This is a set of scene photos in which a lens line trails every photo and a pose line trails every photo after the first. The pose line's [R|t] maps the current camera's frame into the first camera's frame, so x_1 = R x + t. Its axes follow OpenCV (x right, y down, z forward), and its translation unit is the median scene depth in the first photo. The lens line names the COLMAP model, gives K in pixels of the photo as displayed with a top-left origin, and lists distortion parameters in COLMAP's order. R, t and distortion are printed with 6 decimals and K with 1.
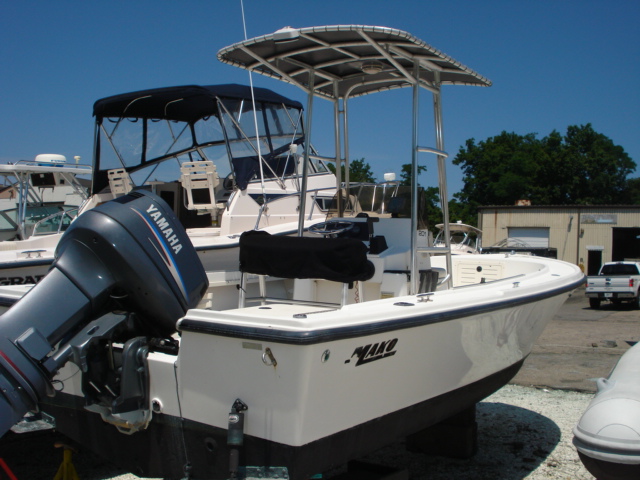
lens RADIAL K [[728.1, 0, 317.3], [0, 728.1, 239.5], [0, 0, 1]] dist [-0.106672, 0.000000]
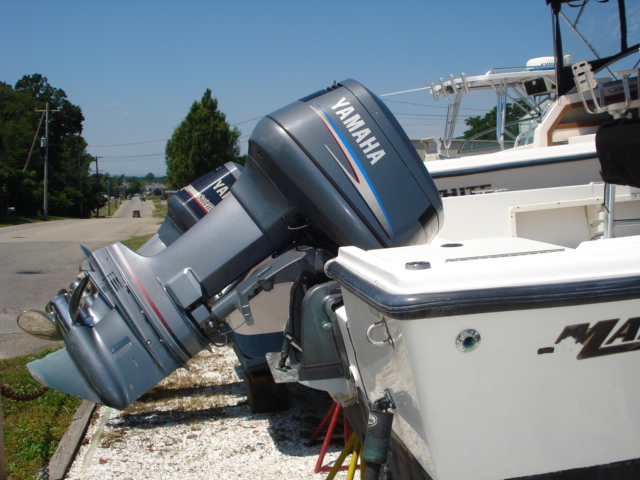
lens RADIAL K [[728.1, 0, 319.9], [0, 728.1, 240.7], [0, 0, 1]] dist [-0.106672, 0.000000]
pose [[0.687049, 0.011861, -0.726514, 0.055584], [0.076348, 0.993153, 0.088415, 0.005383], [0.722589, -0.116213, 0.681439, 0.096322]]
